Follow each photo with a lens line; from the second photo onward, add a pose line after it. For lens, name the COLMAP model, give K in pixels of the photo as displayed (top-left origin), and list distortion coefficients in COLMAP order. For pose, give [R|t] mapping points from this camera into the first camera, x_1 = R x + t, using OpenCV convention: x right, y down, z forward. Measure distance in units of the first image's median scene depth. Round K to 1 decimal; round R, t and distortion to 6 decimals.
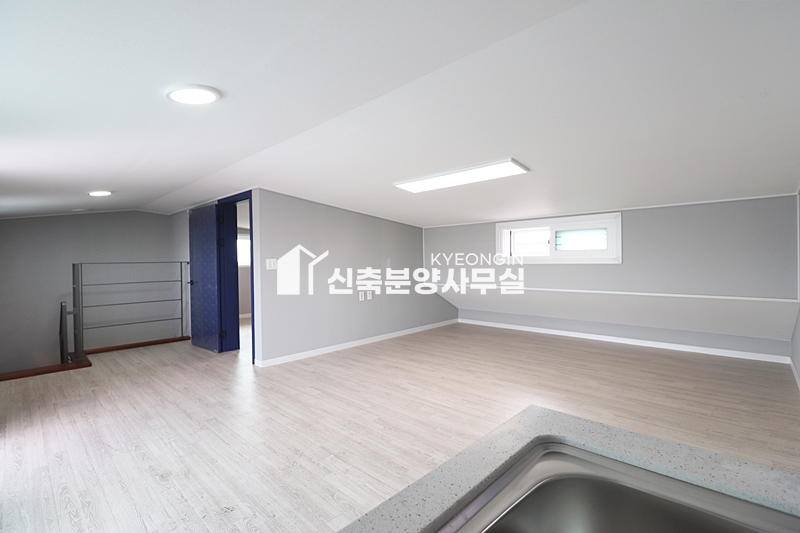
lens RADIAL K [[369.2, 0, 413.4], [0, 369.2, 267.2], [0, 0, 1]] dist [-0.006582, -0.002451]
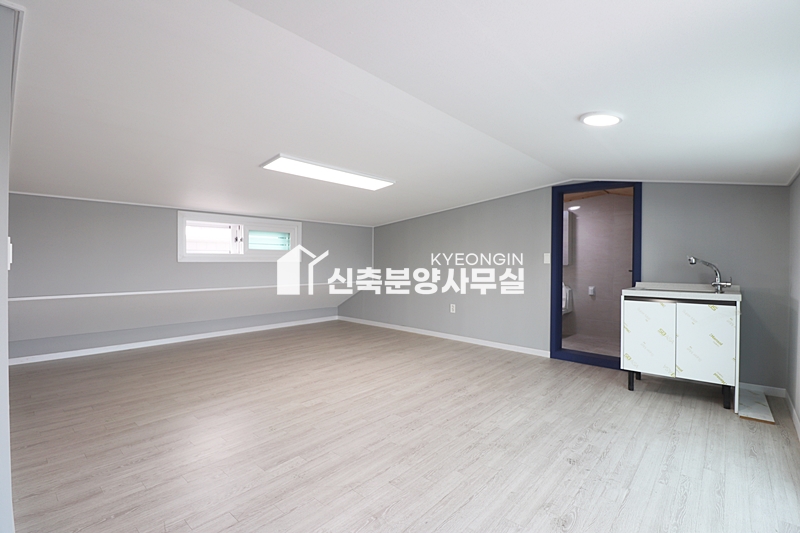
lens RADIAL K [[369.2, 0, 401.5], [0, 369.2, 265.2], [0, 0, 1]] dist [-0.006582, -0.002451]
pose [[-0.018055, 0.003095, 0.999832, -0.932322], [0.017470, 0.999844, -0.002779, 0.013856], [-0.999684, 0.017417, -0.018106, 0.864223]]
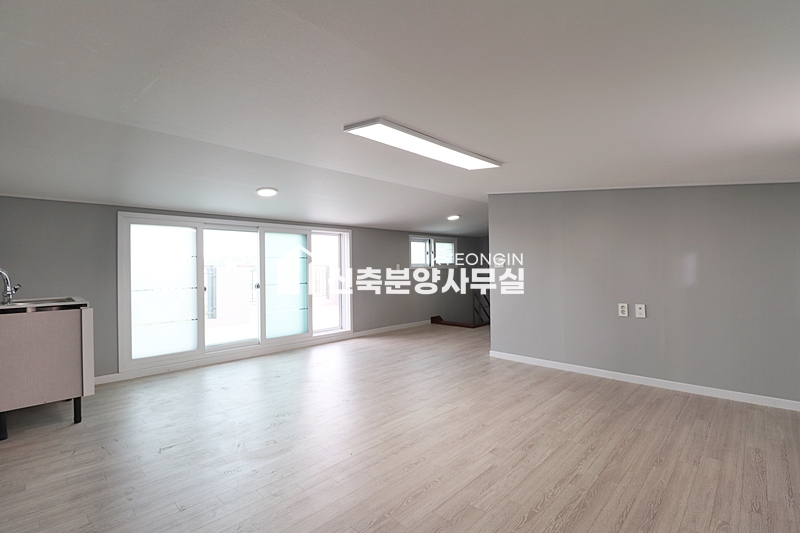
lens RADIAL K [[369.2, 0, 398.2], [0, 369.2, 264.5], [0, 0, 1]] dist [-0.006582, -0.002451]
pose [[-0.035796, 0.011238, -0.999296, 0.894858], [-0.010459, 0.999878, 0.011620, -0.013904], [0.999304, 0.010867, -0.035674, 0.983289]]
